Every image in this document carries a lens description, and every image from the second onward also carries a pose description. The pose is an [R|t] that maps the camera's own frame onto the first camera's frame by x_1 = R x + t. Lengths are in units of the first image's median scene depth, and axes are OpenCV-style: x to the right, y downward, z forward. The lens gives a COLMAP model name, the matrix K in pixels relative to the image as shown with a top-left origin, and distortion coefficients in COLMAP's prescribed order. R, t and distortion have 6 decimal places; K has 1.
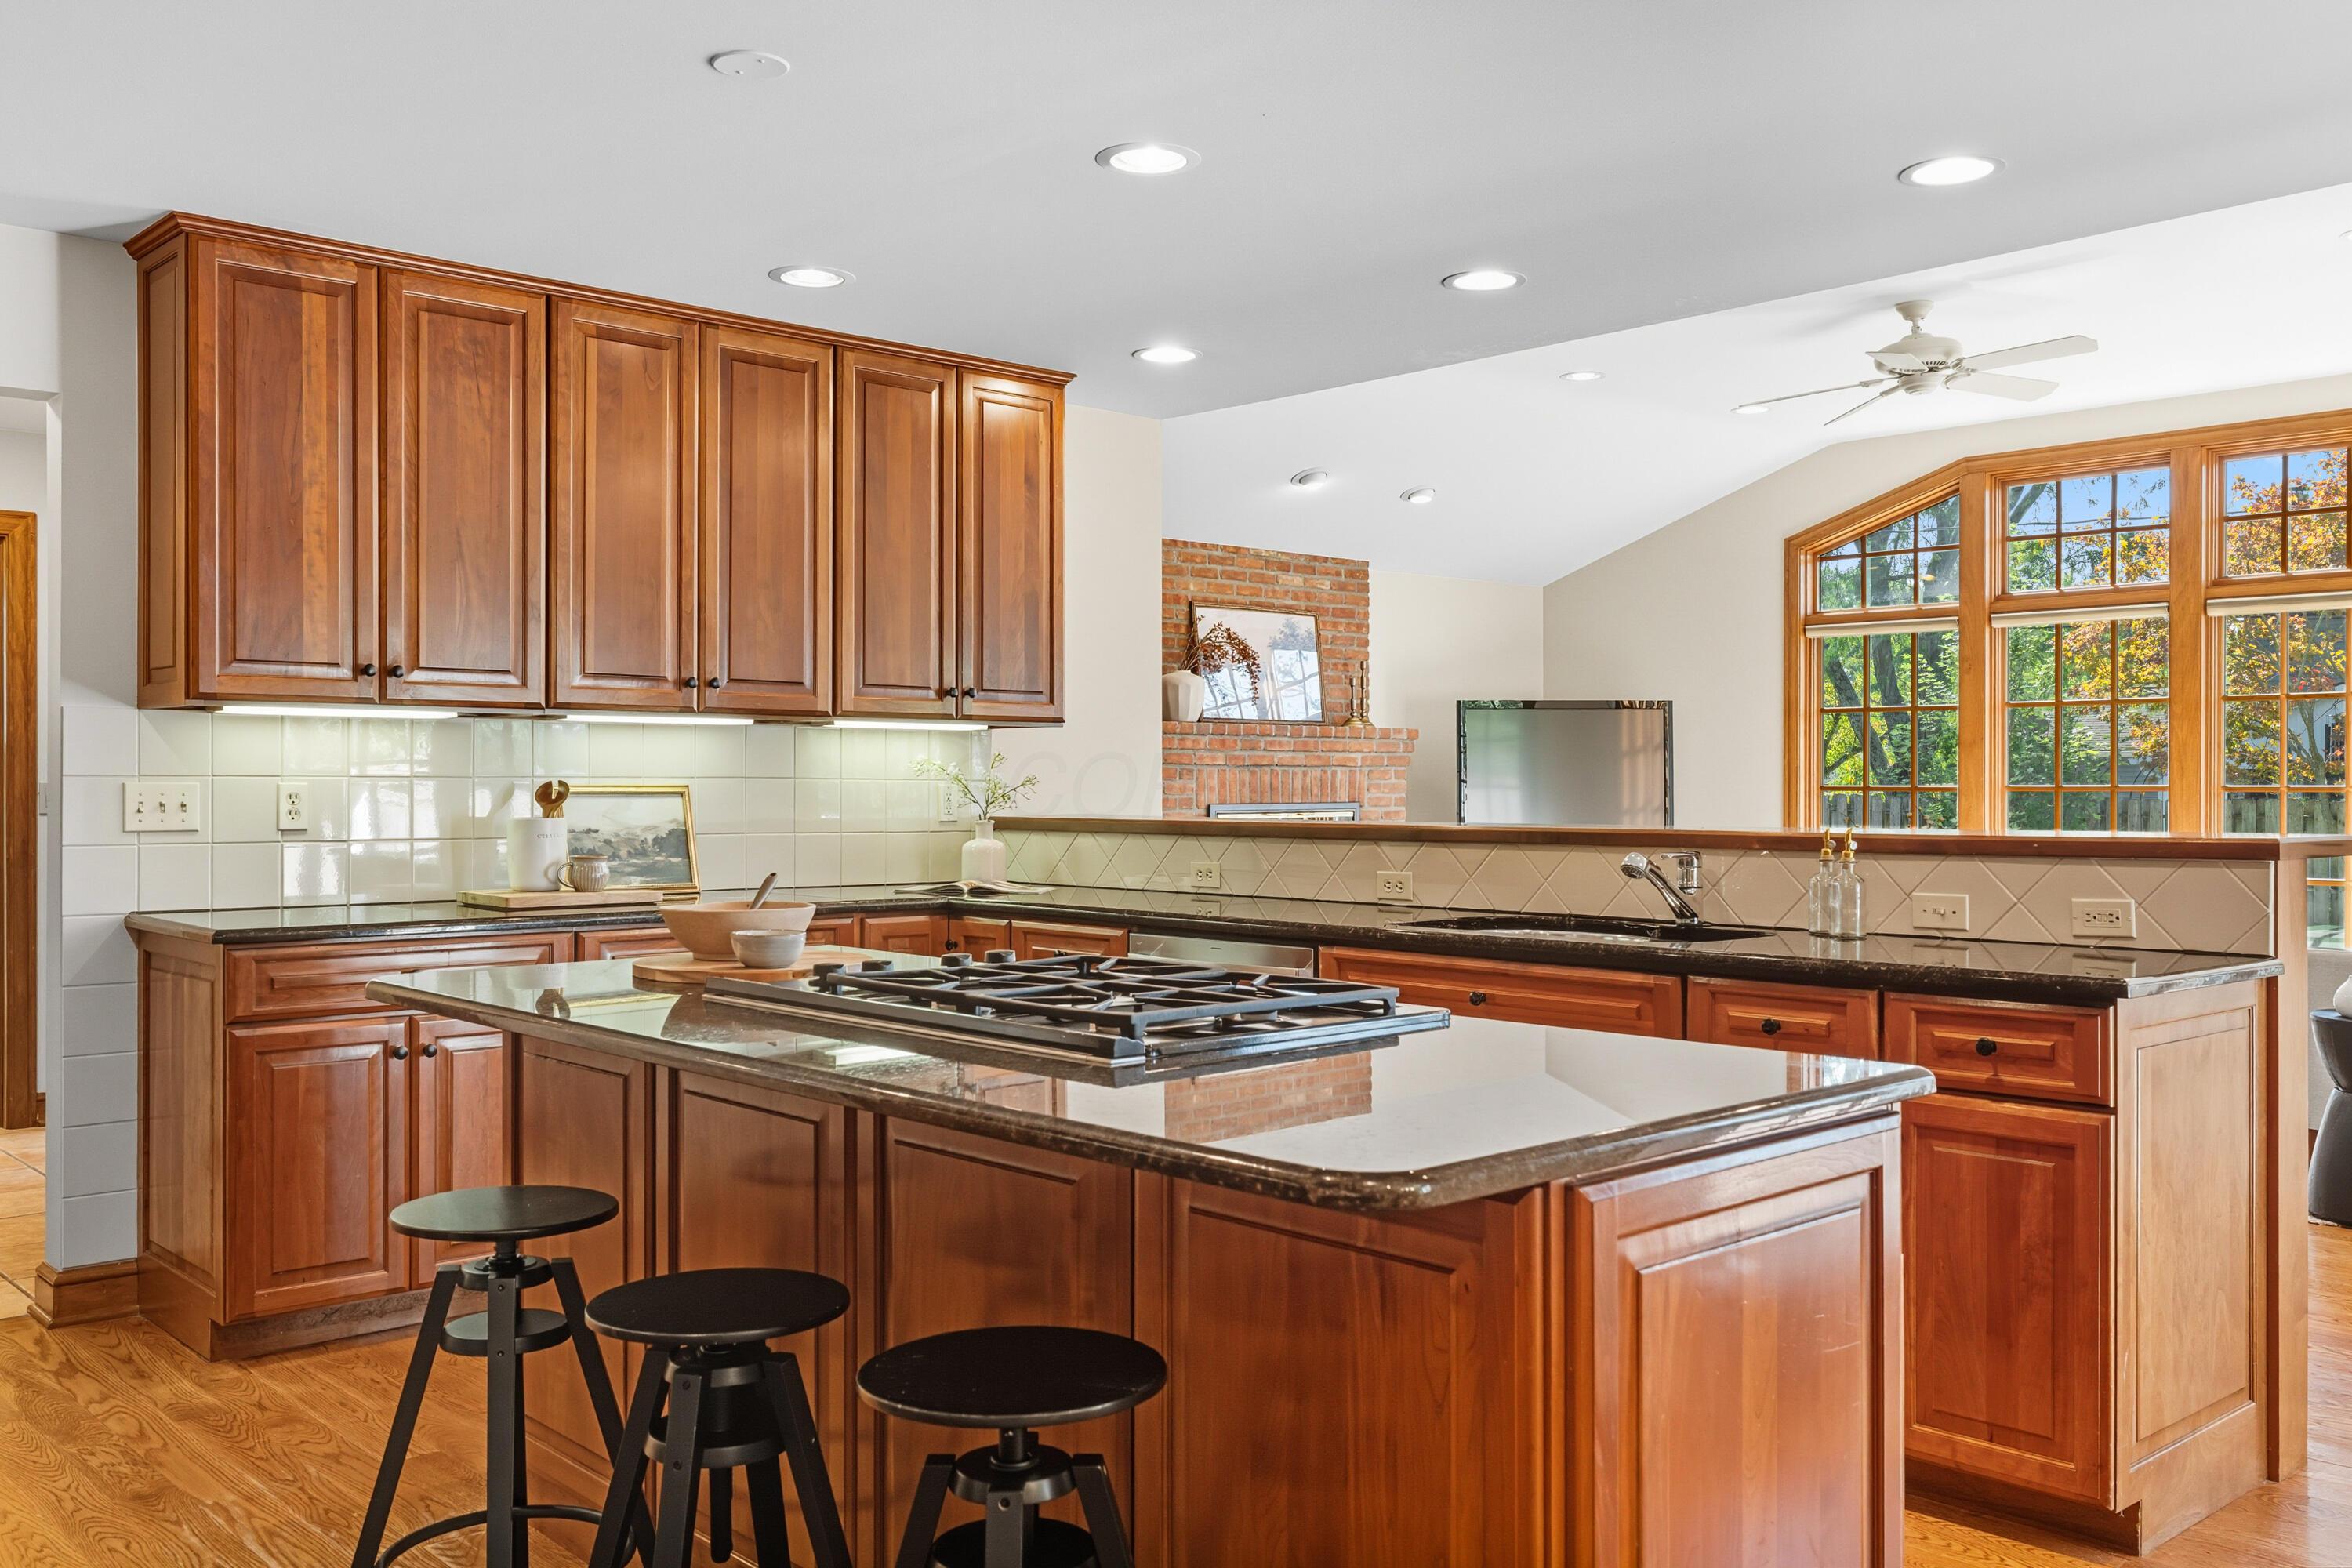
lens RADIAL K [[2000.9, 0, 1143.5], [0, 2000.9, 784.8], [0, 0, 1]] dist [-0.002007, 0.001442]
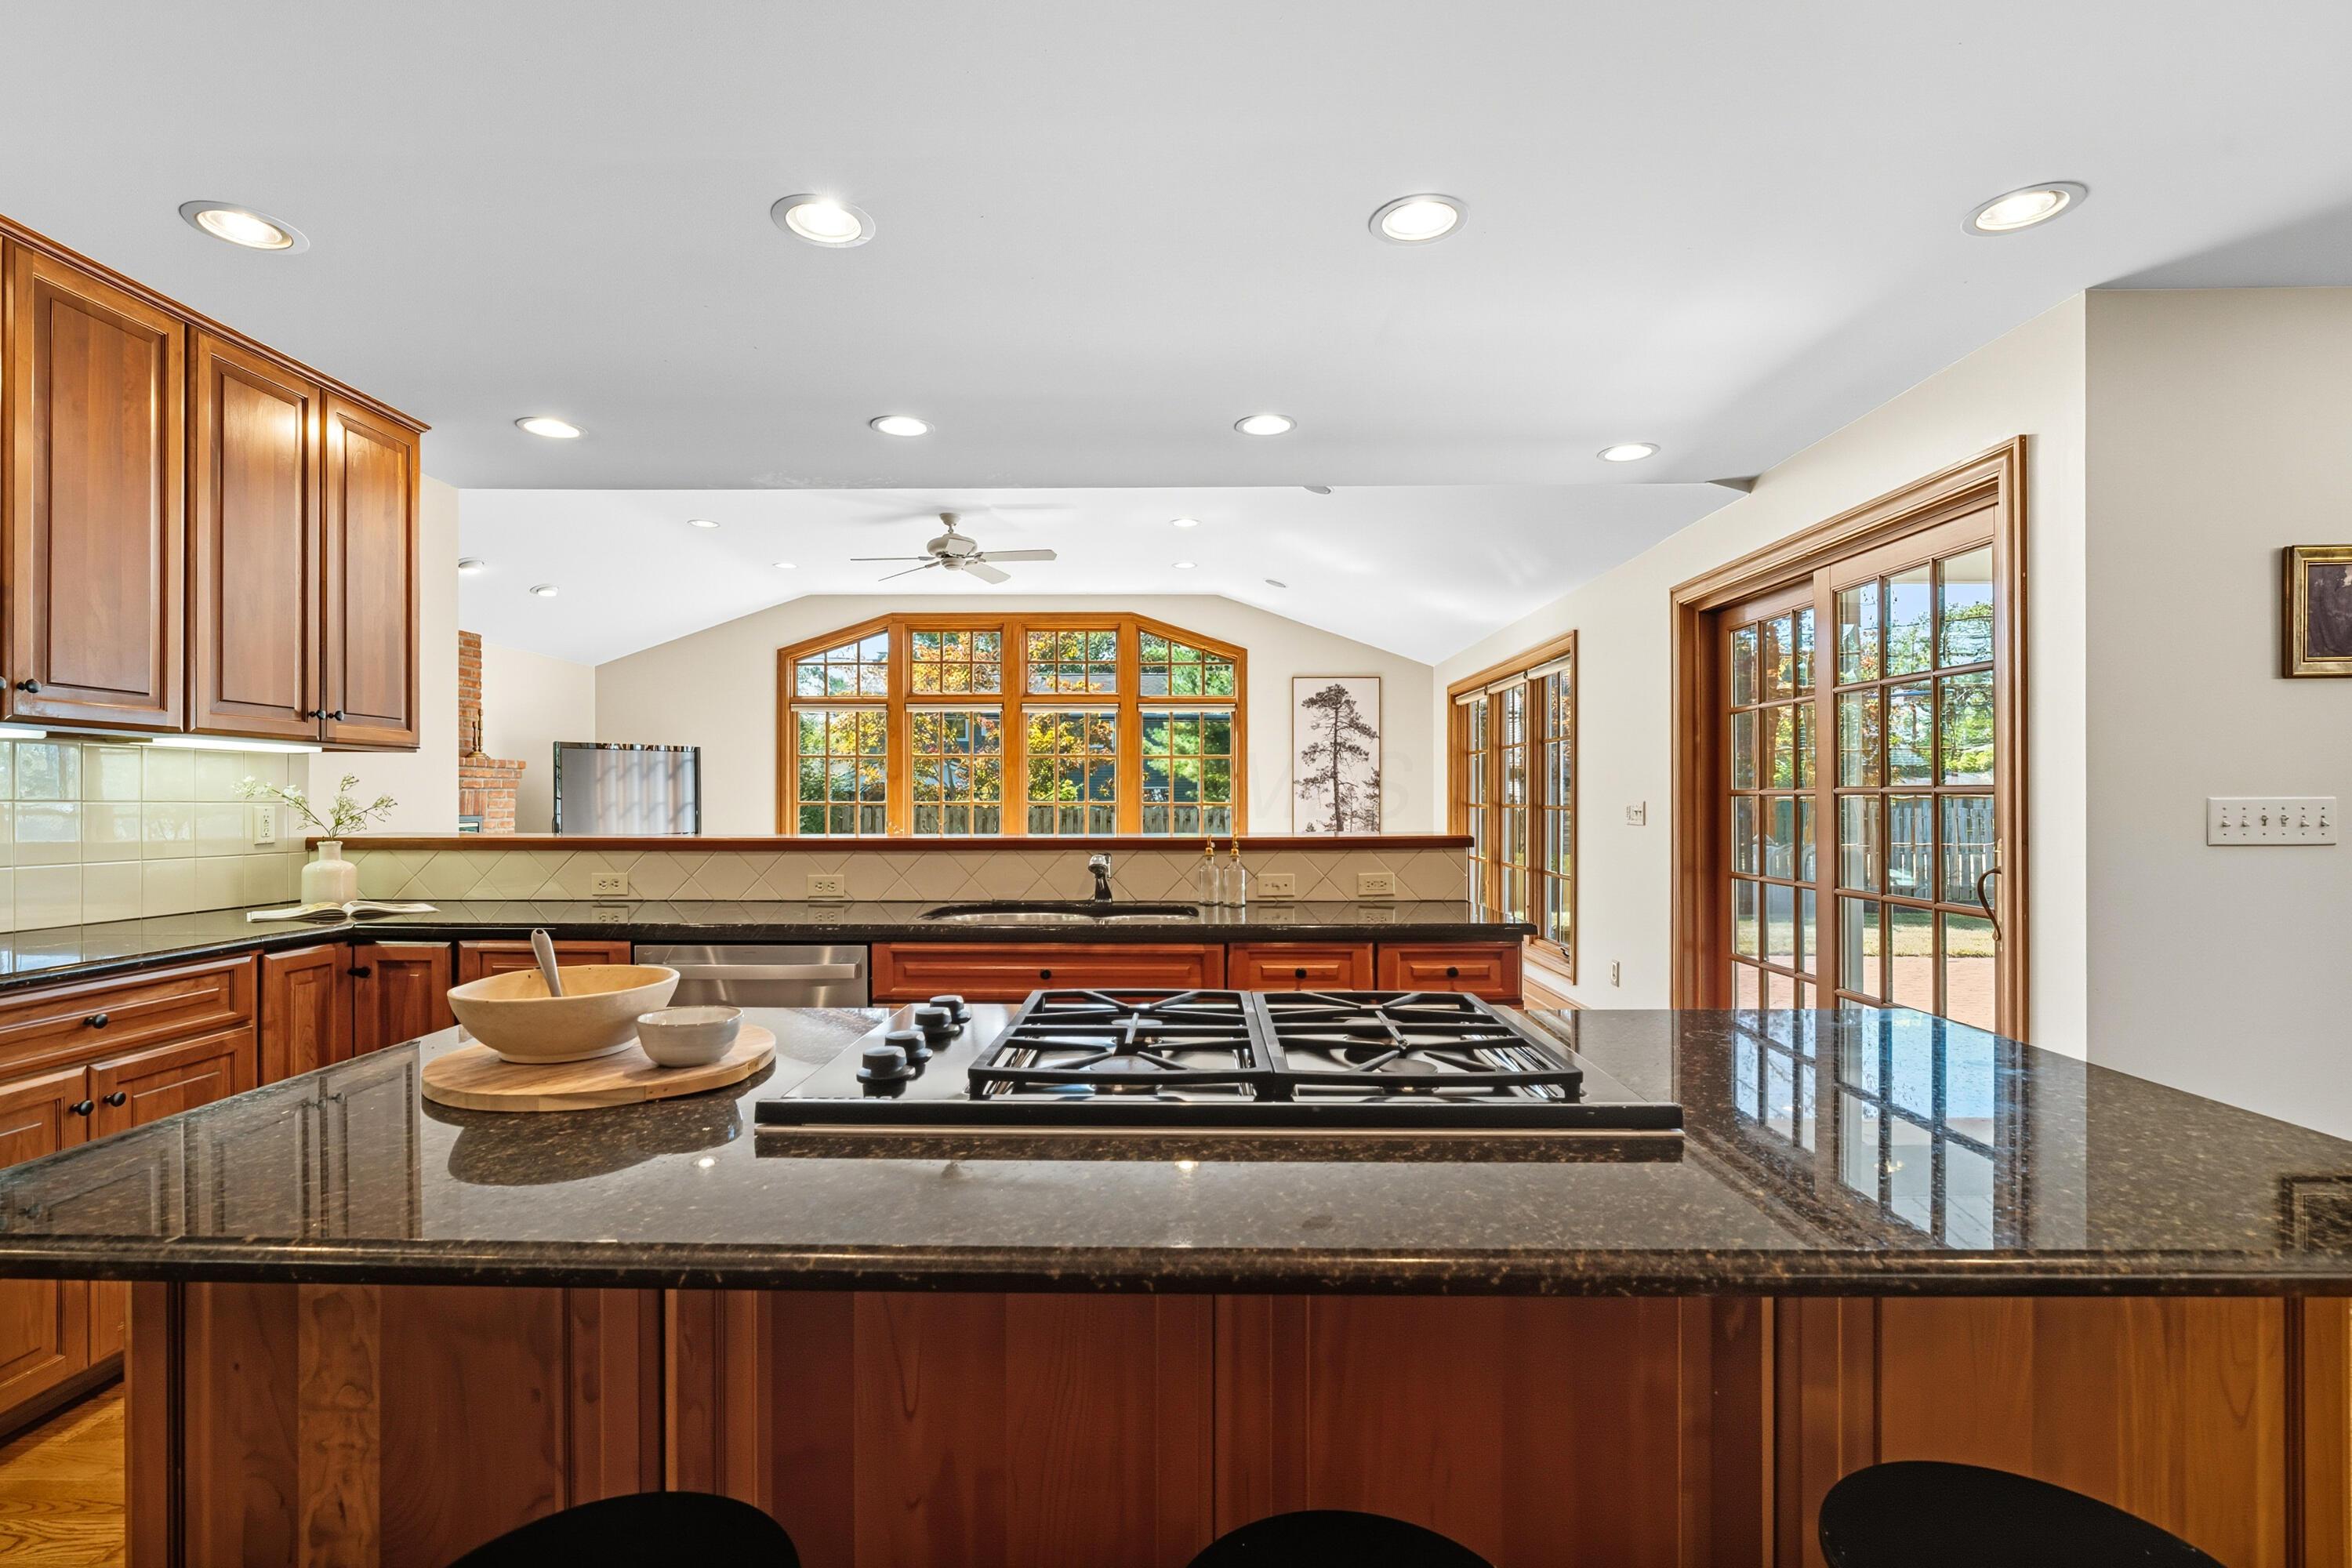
lens RADIAL K [[1082.3, 0, 1174.1], [0, 1082.3, 793.5], [0, 0, 1]] dist [-0.000734, 0.000639]
pose [[0.674172, 0.002986, 0.738568, -0.216034], [0.000707, 0.999989, -0.004689, -0.004472], [-0.738574, 0.003683, 0.674162, 0.344721]]
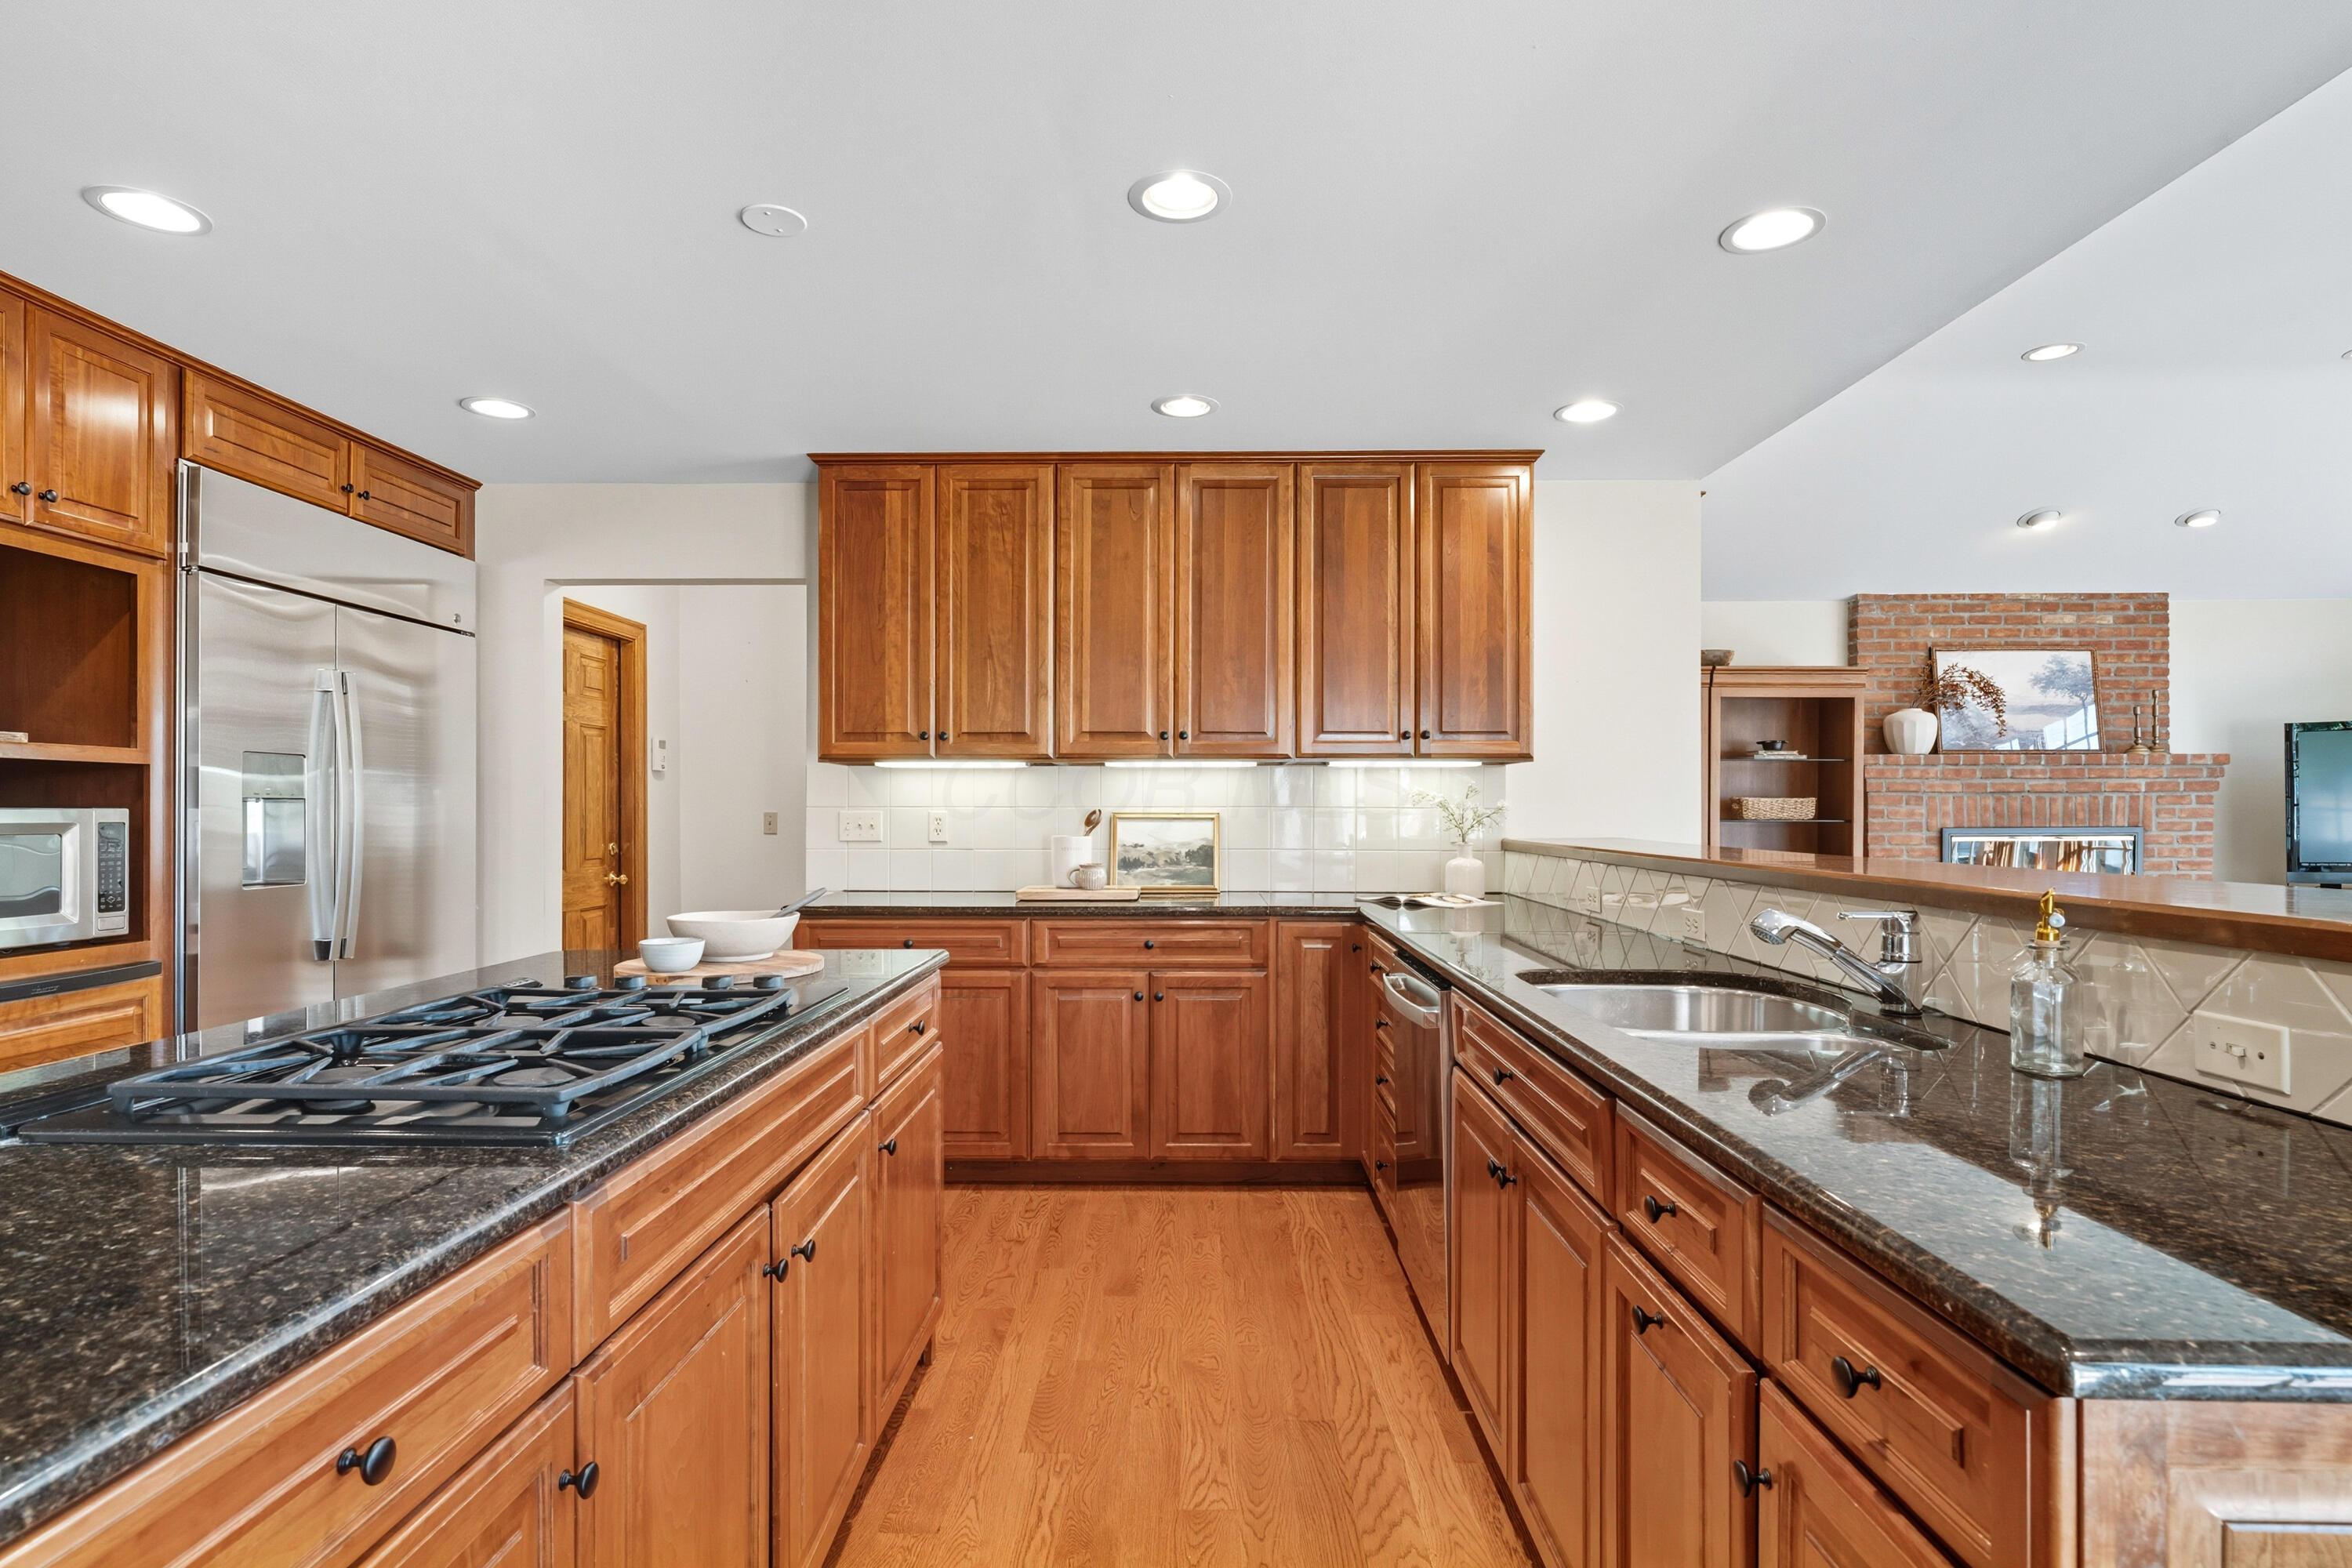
lens RADIAL K [[1181.9, 0, 1165.3], [0, 1181.9, 809.8], [0, 0, 1]] dist [-0.001002, 0.000577]
pose [[0.733814, 0.000065, -0.679350, 0.291771], [0.001220, 0.999998, 0.001414, -0.002887], [0.679349, -0.001867, 0.733813, 0.403167]]
